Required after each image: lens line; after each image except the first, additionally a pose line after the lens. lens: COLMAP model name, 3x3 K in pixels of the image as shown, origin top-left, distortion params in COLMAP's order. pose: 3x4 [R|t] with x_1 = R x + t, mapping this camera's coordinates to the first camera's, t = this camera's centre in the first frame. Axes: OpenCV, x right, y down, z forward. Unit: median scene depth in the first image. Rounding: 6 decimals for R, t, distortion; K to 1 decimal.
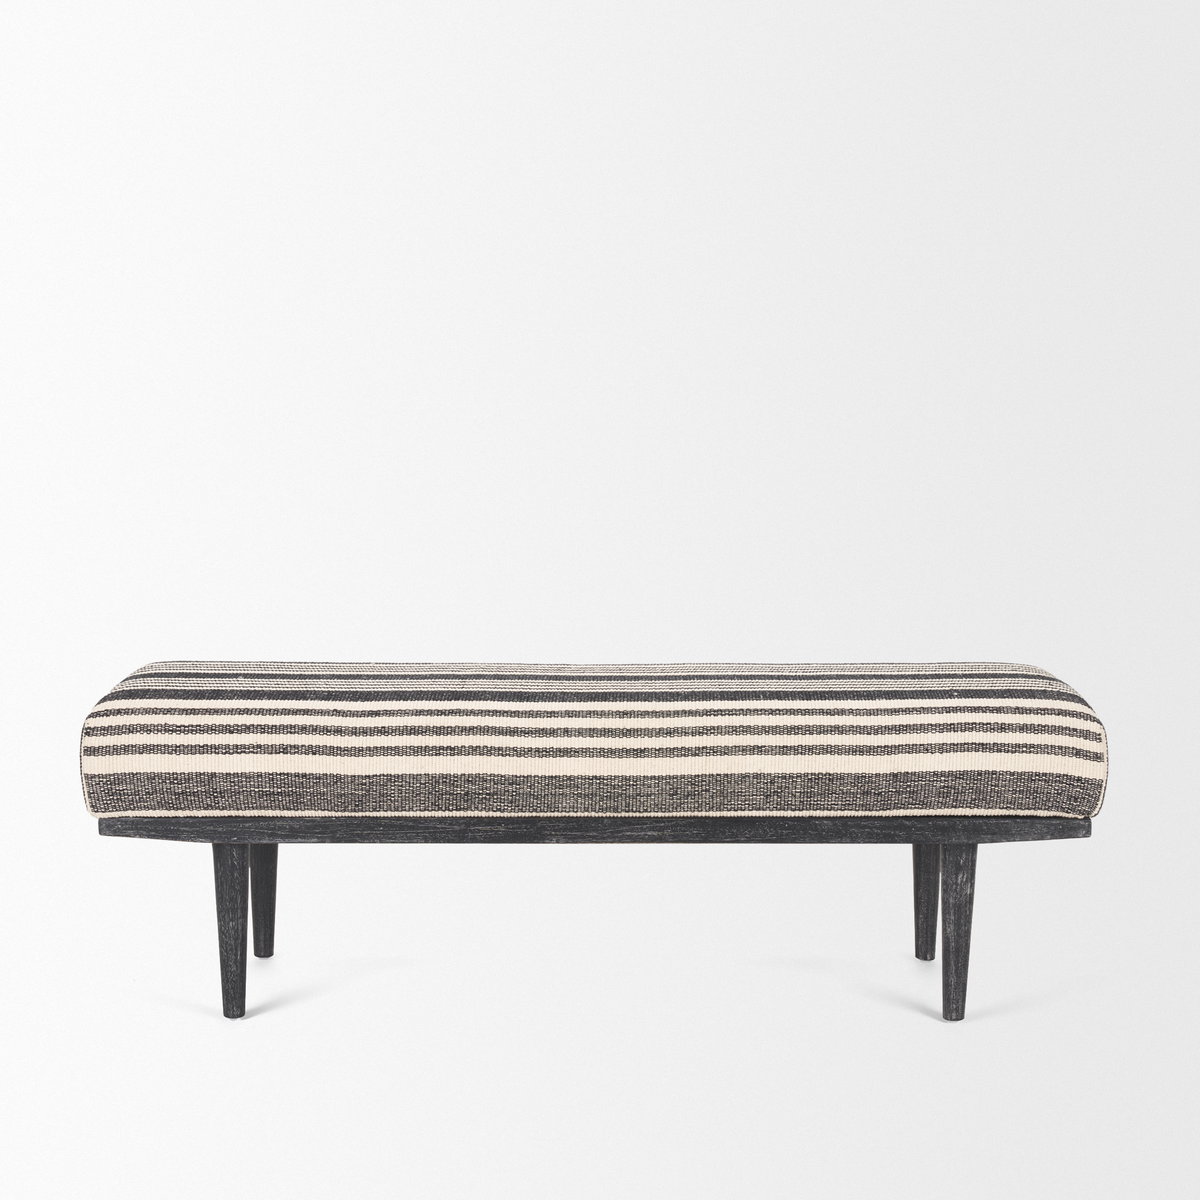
lens RADIAL K [[2368.9, 0, 600.0], [0, 2368.9, 600.0], [0, 0, 1]] dist [-0.058563, -0.087257]
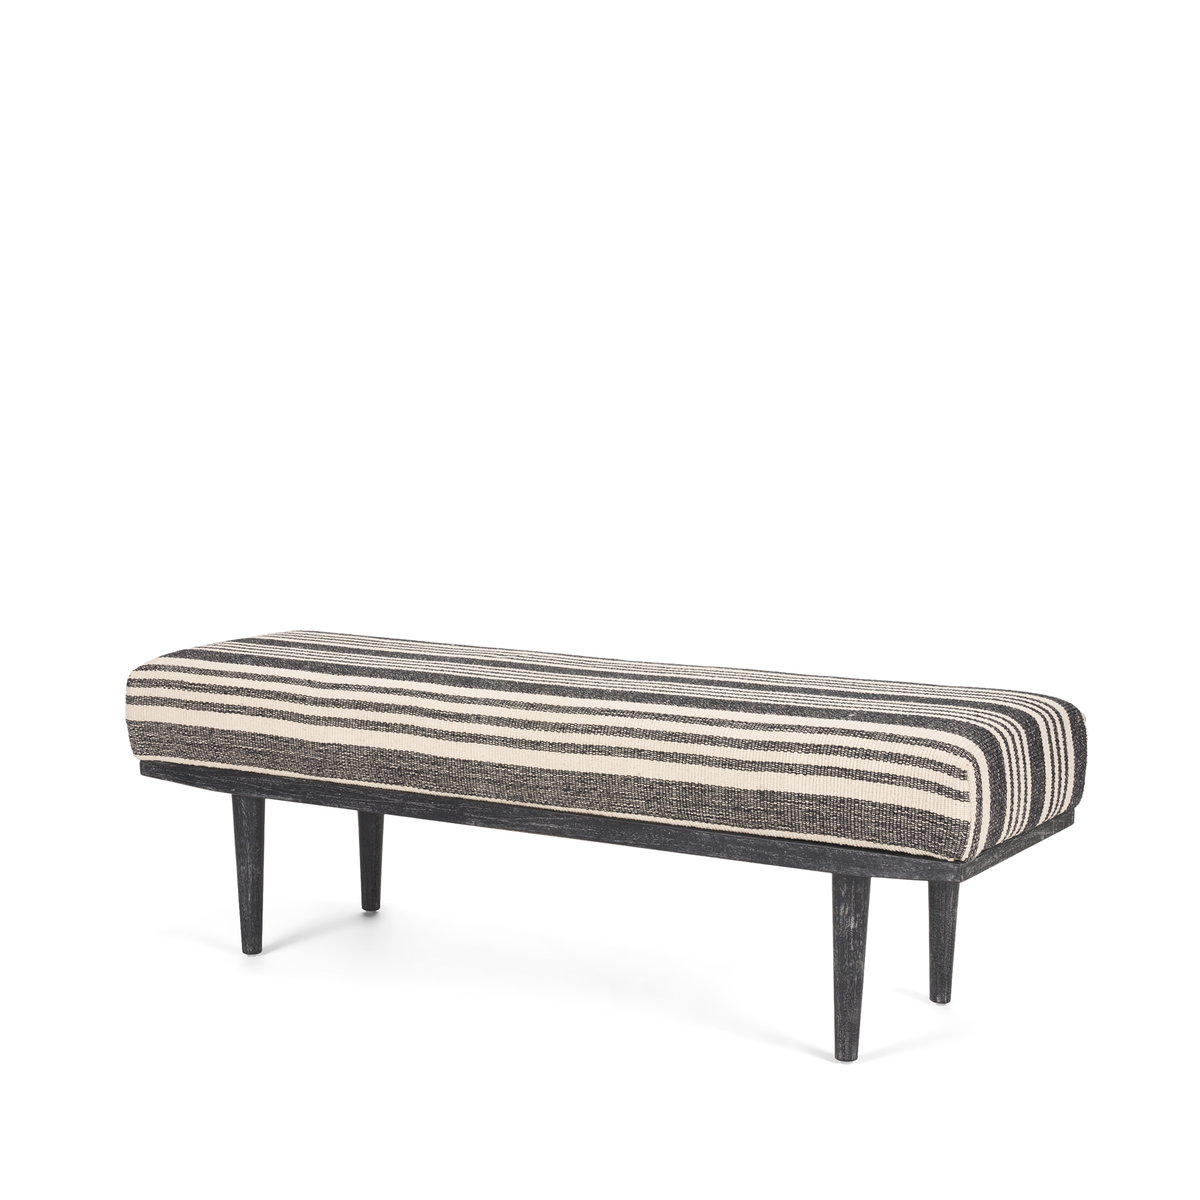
lens RADIAL K [[2368.9, 0, 600.0], [0, 2368.9, 600.0], [0, 0, 1]] dist [-0.058563, -0.087257]
pose [[0.858538, 0.060183, -0.509206, 0.551896], [-0.061970, 0.997987, 0.013468, -0.013086], [0.508991, 0.019993, 0.860539, 0.136657]]
